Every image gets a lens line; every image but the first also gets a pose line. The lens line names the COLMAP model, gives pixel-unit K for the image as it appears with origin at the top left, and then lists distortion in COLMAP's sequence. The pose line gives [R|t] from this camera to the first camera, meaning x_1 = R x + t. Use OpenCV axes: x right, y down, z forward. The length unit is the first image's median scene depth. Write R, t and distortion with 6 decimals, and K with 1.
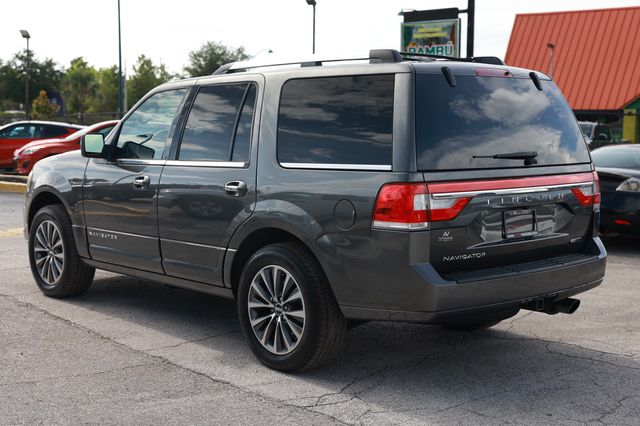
lens RADIAL K [[924.9, 0, 320.0], [0, 924.9, 213.0], [0, 0, 1]] dist [0.156711, 0.017457]
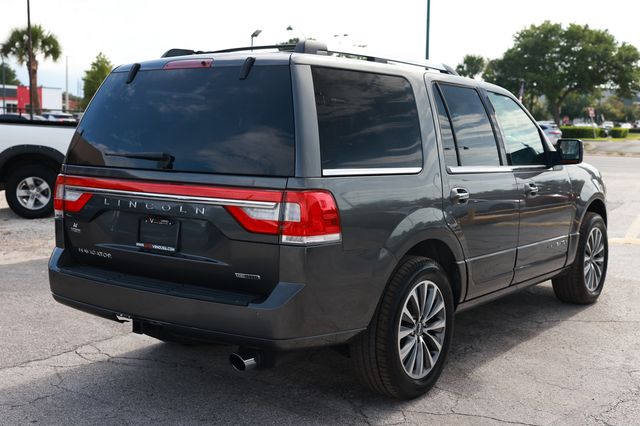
lens RADIAL K [[780.2, 0, 320.0], [0, 780.2, 213.0], [0, 0, 1]] dist [0.001755, 0.008616]
pose [[0.208363, 0.094771, -0.973449, 1.043192], [-0.115195, 0.990745, 0.071797, -0.085701], [0.971244, 0.097176, 0.217352, 1.071711]]
